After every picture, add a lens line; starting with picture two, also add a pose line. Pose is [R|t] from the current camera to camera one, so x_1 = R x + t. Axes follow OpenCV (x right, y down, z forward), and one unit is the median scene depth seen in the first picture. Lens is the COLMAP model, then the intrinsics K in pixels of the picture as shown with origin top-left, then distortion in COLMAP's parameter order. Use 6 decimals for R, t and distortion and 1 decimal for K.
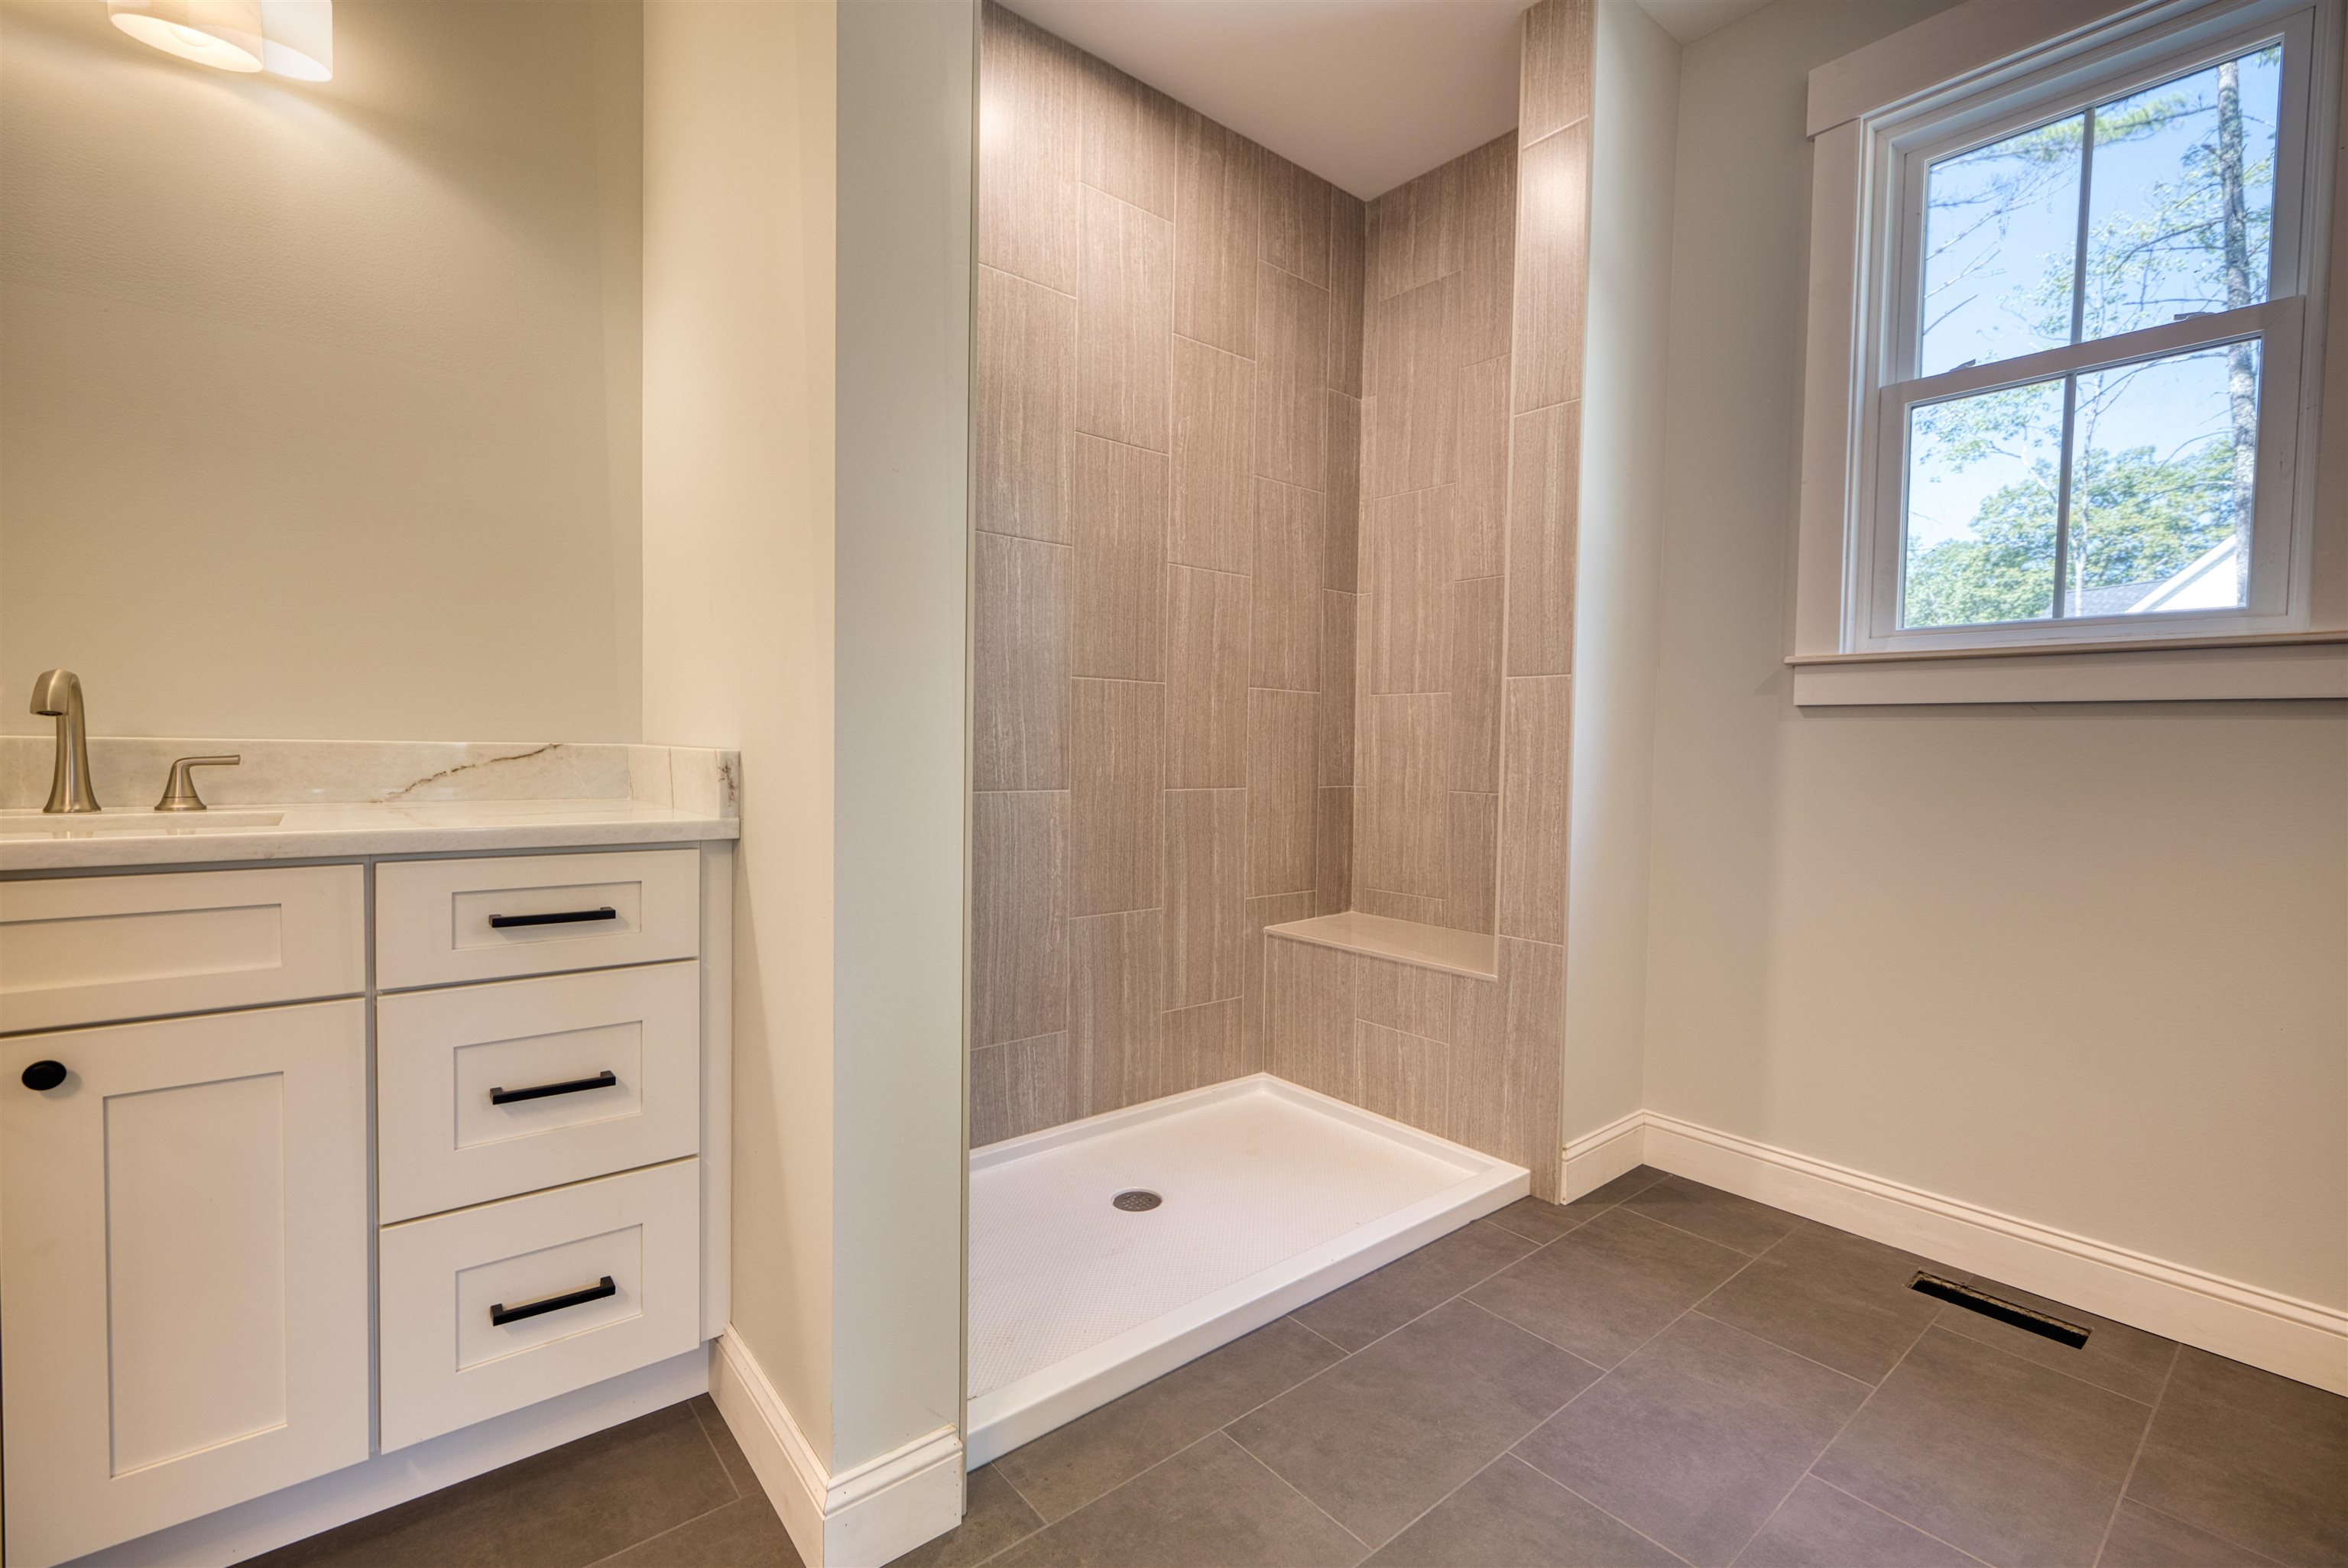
lens RADIAL K [[1018.3, 0, 1184.0], [0, 1018.3, 781.9], [0, 0, 1]] dist [0.001300, 0.000133]
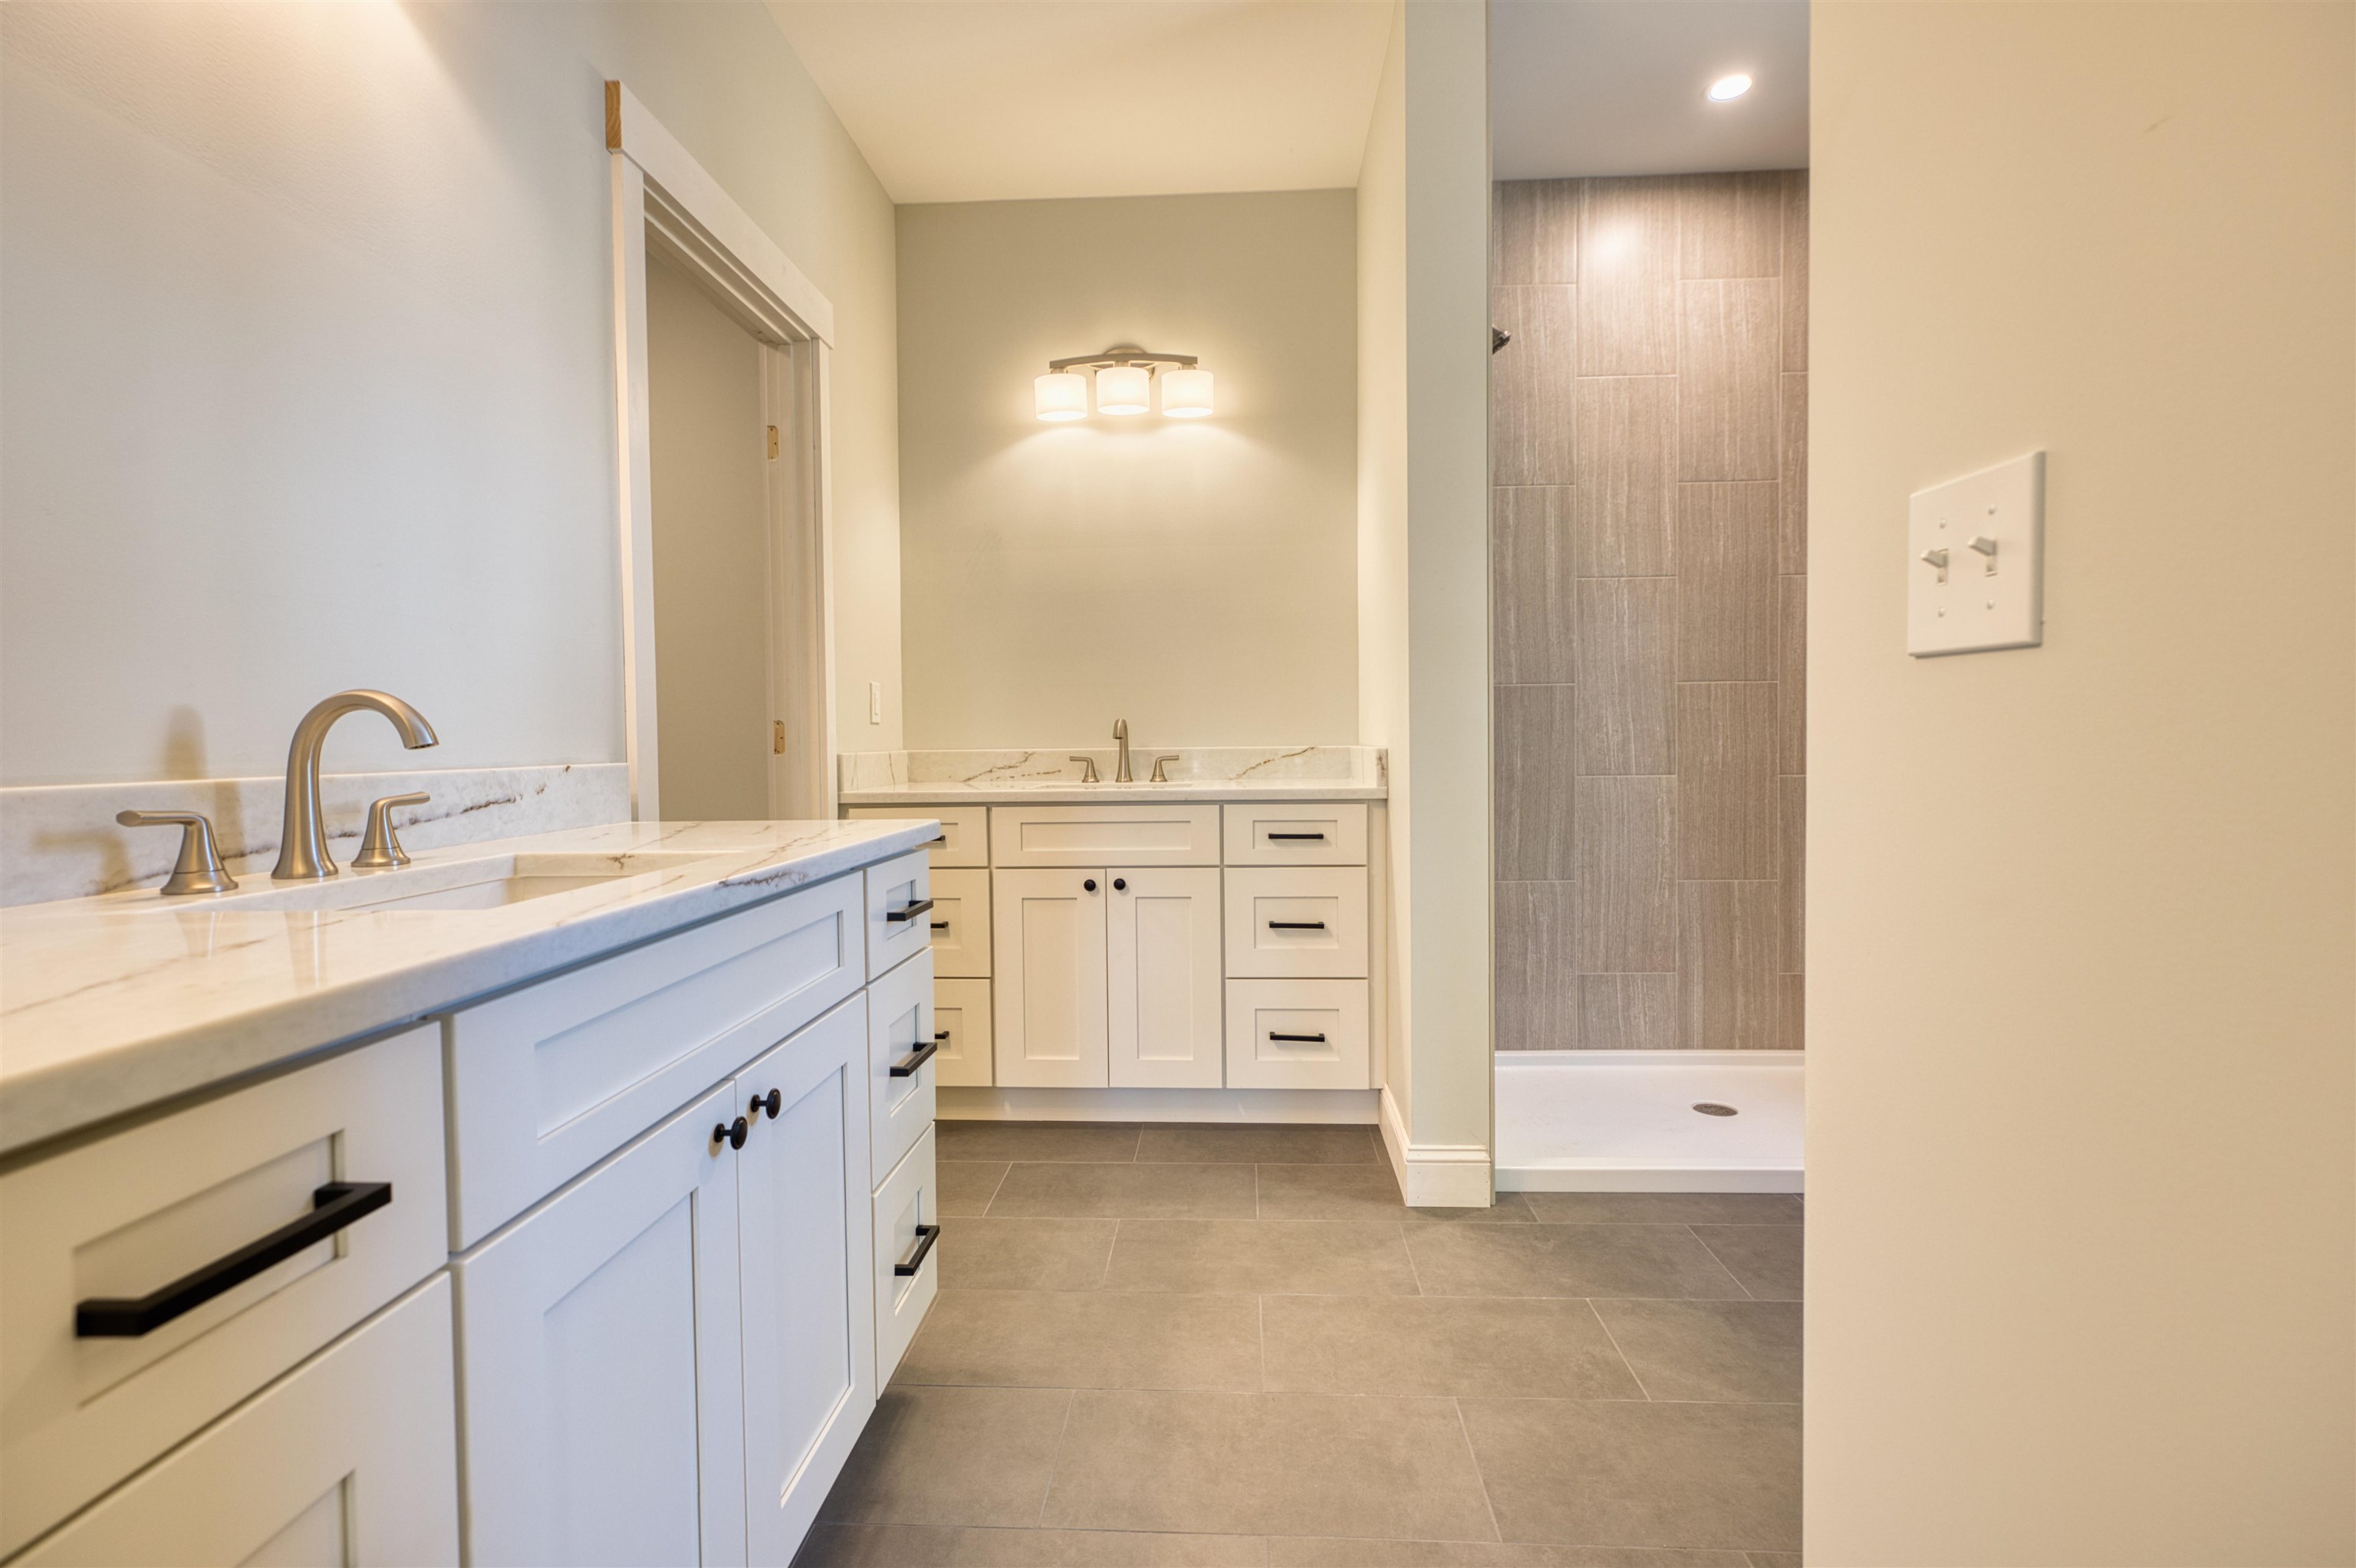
lens RADIAL K [[1021.8, 0, 1188.0], [0, 1021.8, 781.9], [0, 0, 1]] dist [0.001300, 0.000133]
pose [[0.731596, -0.000473, -0.681738, 0.497846], [-0.000420, 0.999999, -0.001144, 0.029566], [0.681738, 0.001123, 0.731595, -0.499885]]
